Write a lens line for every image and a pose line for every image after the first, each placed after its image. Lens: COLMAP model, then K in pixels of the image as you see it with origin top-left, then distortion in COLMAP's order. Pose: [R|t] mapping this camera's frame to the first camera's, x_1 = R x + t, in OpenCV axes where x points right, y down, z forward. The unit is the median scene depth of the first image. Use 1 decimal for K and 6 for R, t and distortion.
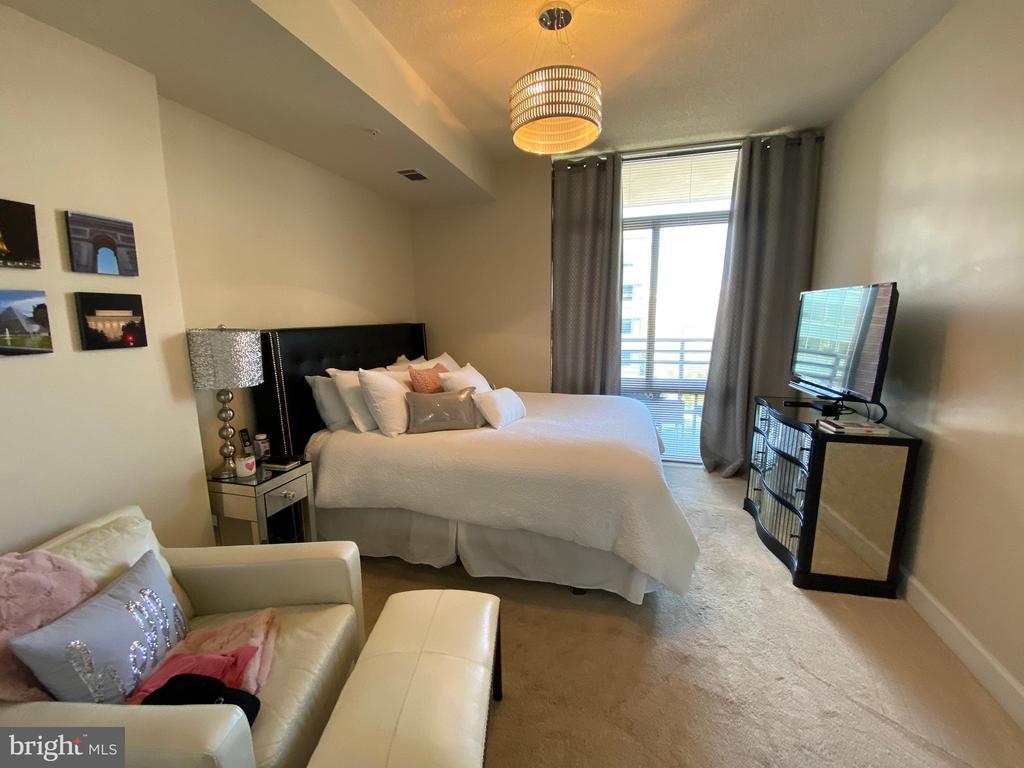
lens RADIAL K [[407.4, 0, 517.0], [0, 407.4, 378.2], [0, 0, 1]] dist [-0.012514, -0.006881]
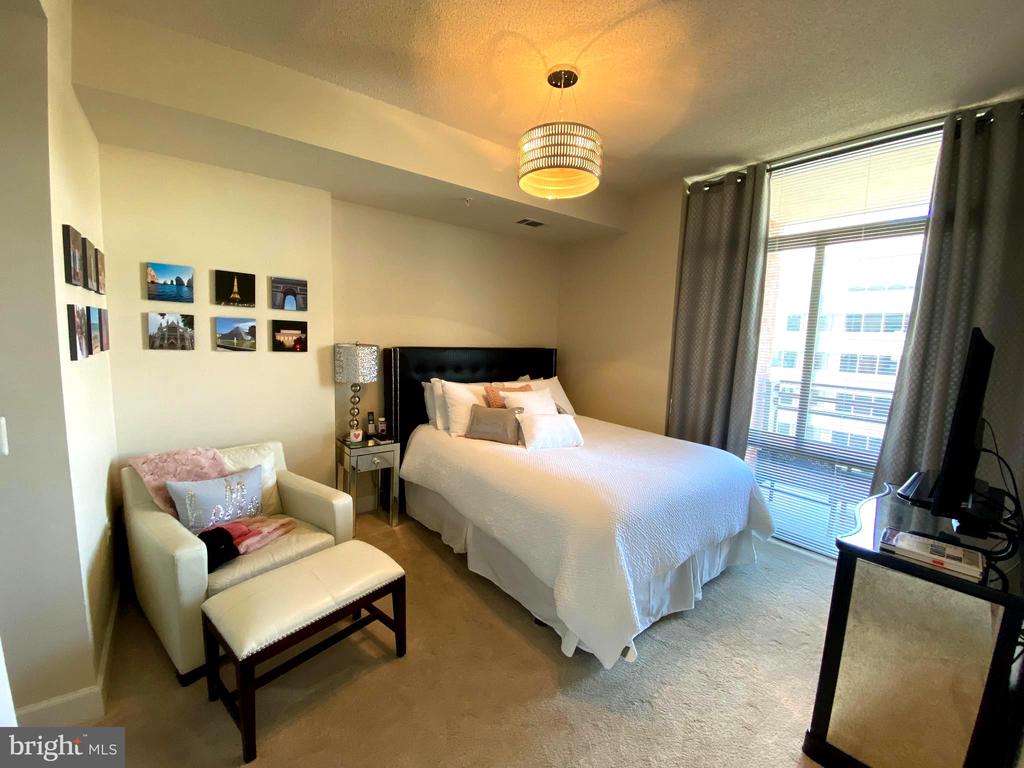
lens RADIAL K [[402.1, 0, 515.6], [0, 402.1, 380.2], [0, 0, 1]] dist [-0.012483, -0.001013]
pose [[0.808565, 0.103185, -0.579289, 0.699790], [-0.133392, 0.991016, -0.009664, -0.054516], [0.573088, 0.085086, 0.815065, 0.117082]]
